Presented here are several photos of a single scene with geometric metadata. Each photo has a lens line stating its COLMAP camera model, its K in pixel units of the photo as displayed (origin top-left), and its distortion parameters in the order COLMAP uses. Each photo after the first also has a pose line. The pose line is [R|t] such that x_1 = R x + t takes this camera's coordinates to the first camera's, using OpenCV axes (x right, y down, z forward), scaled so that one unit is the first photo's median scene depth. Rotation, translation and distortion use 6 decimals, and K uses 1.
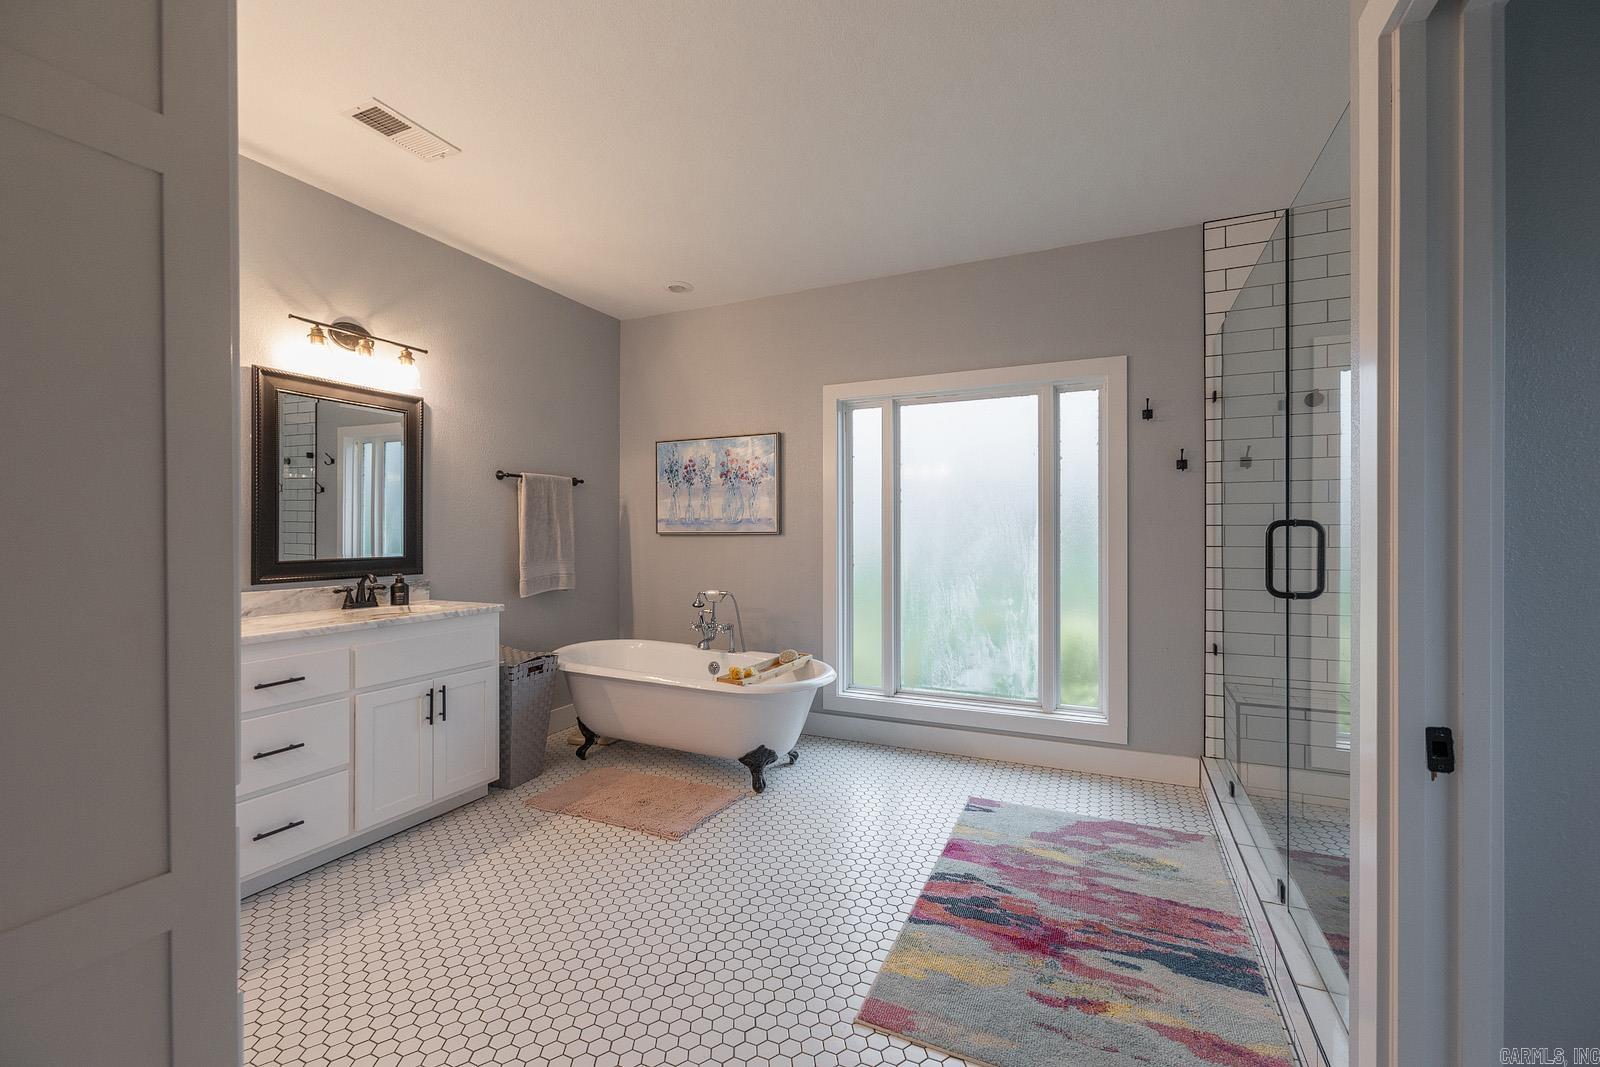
lens RADIAL K [[675.1, 0, 807.9], [0, 675.1, 539.6], [0, 0, 1]] dist [-0.004180, 0.000984]
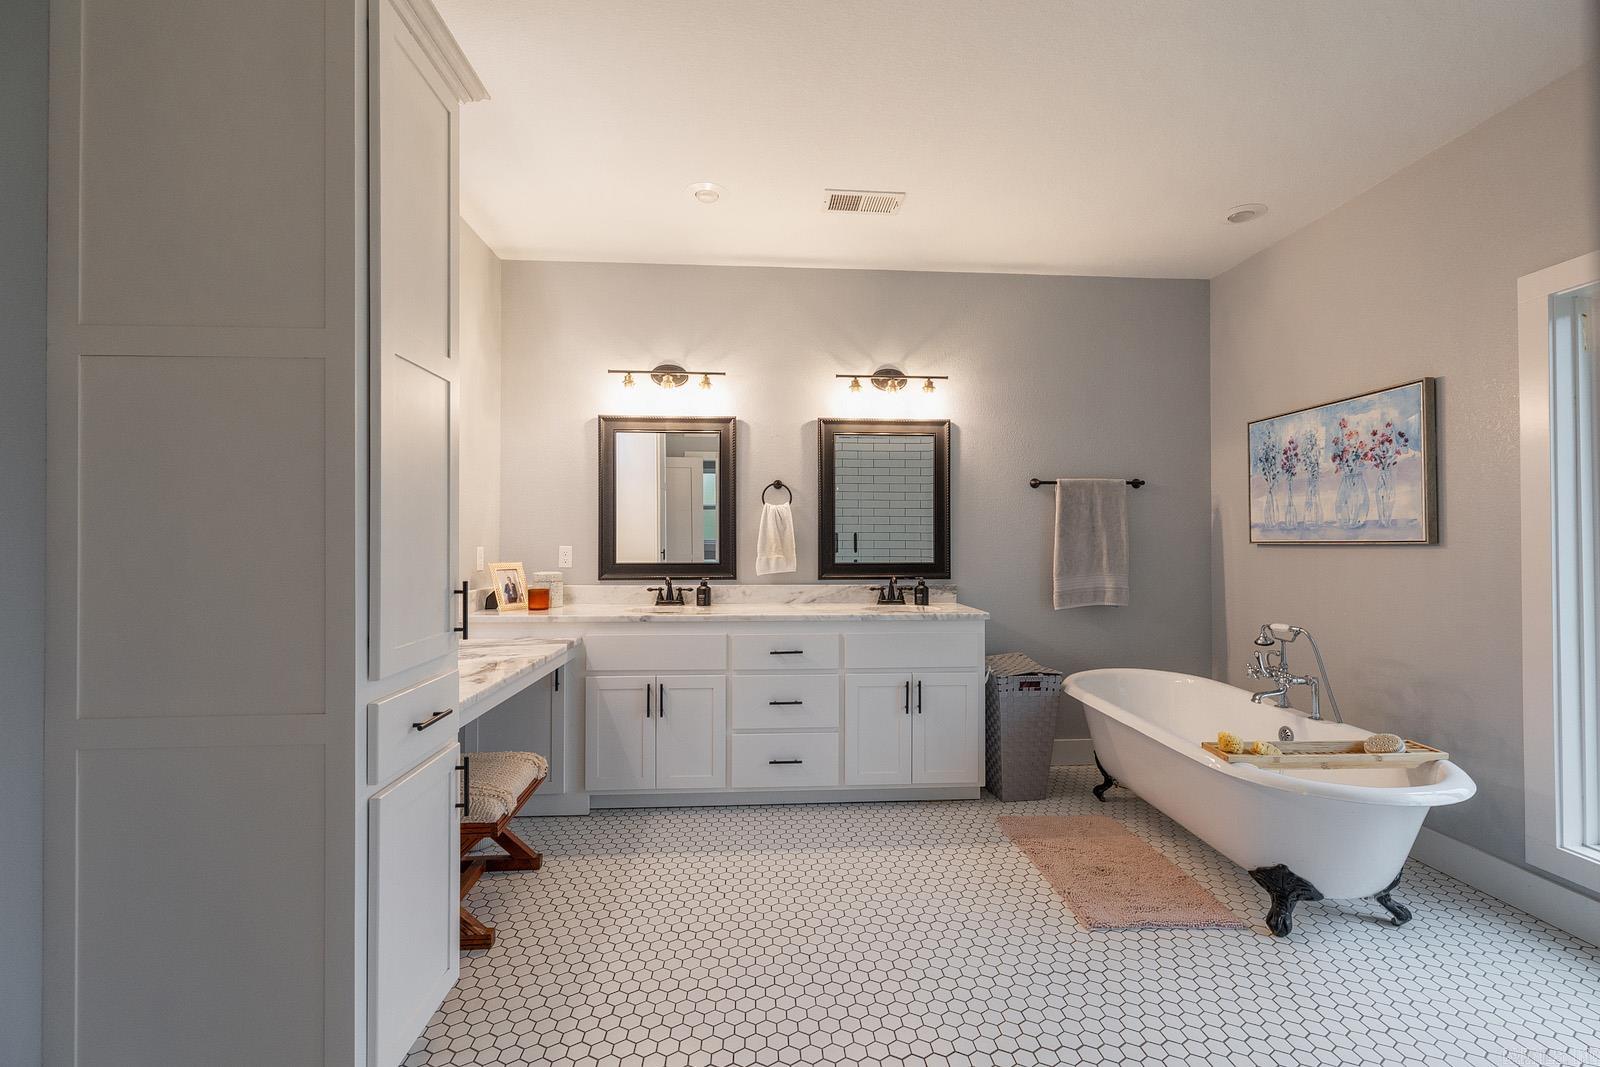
lens RADIAL K [[675.1, 0, 798.3], [0, 675.1, 538.7], [0, 0, 1]] dist [-0.004180, 0.000984]
pose [[0.461371, -0.003846, -0.887199, 0.277843], [-0.010613, 0.999895, -0.009853, -0.001507], [0.887144, 0.013962, 0.461282, 0.256146]]
